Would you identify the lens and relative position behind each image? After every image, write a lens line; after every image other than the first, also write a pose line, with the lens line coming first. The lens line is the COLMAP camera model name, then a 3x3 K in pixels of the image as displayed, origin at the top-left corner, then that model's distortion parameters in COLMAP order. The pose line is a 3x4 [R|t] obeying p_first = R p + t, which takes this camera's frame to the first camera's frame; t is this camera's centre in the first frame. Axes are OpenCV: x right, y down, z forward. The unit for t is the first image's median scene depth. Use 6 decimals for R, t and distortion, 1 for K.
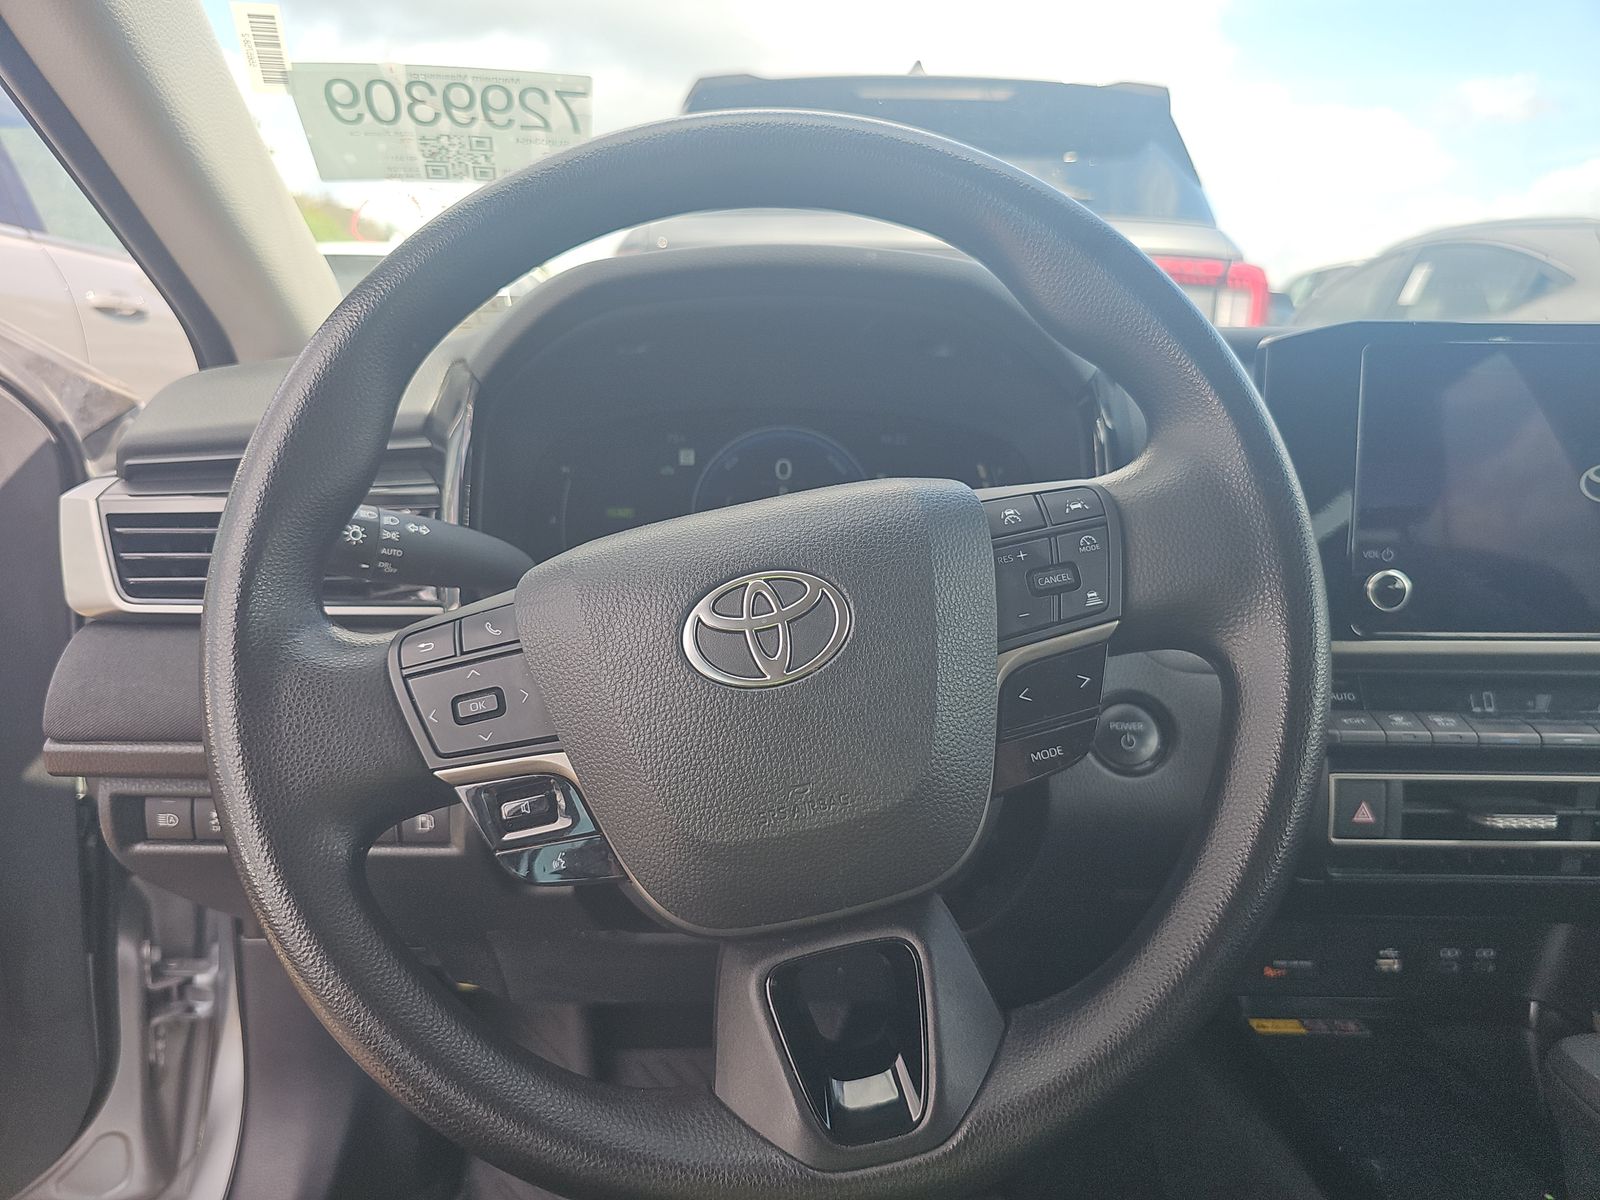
lens RADIAL K [[1067.2, 0, 800.0], [0, 1067.2, 600.0], [0, 0, 1]] dist [0.053388, -0.085937]
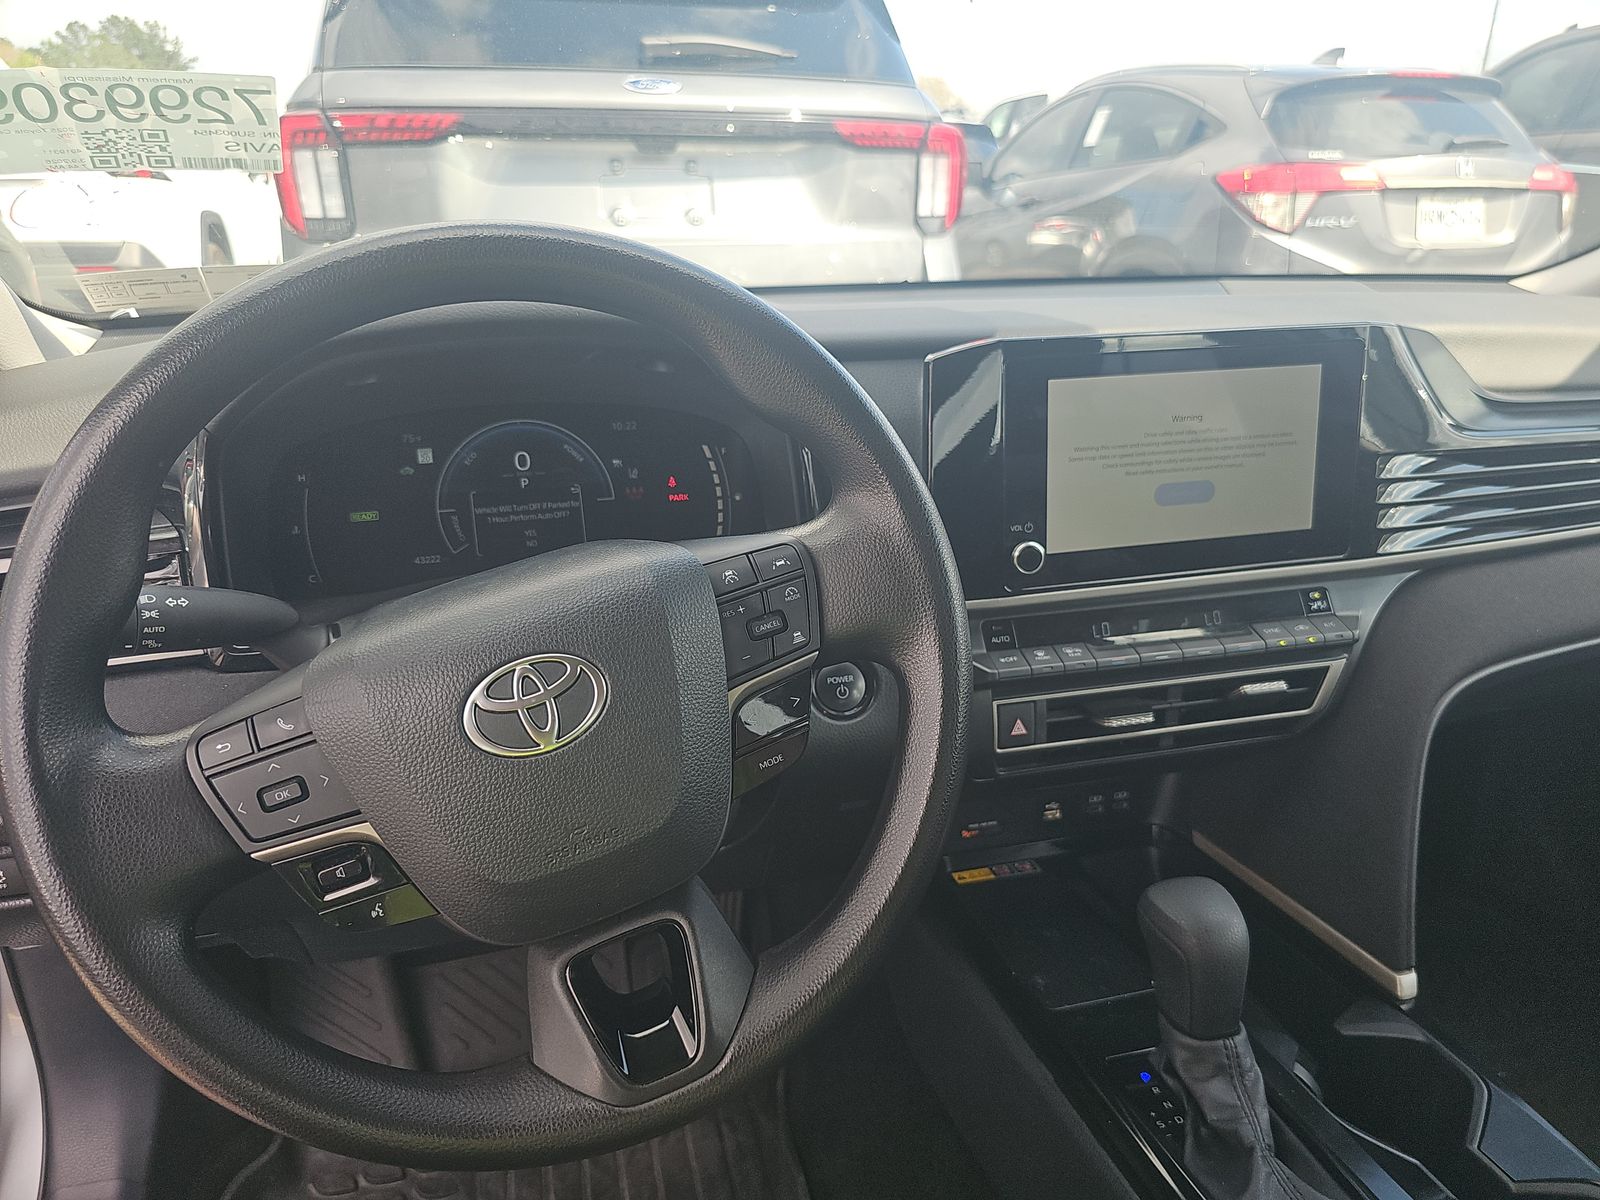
lens RADIAL K [[1063.9, 0, 814.7], [0, 1063.9, 602.3], [0, 0, 1]] dist [0.025511, -0.025510]
pose [[0.966149, -0.106327, 0.235053, 0.001963], [0.068680, 0.984245, 0.162928, -0.232102], [-0.248674, -0.141269, 0.958230, -0.191629]]
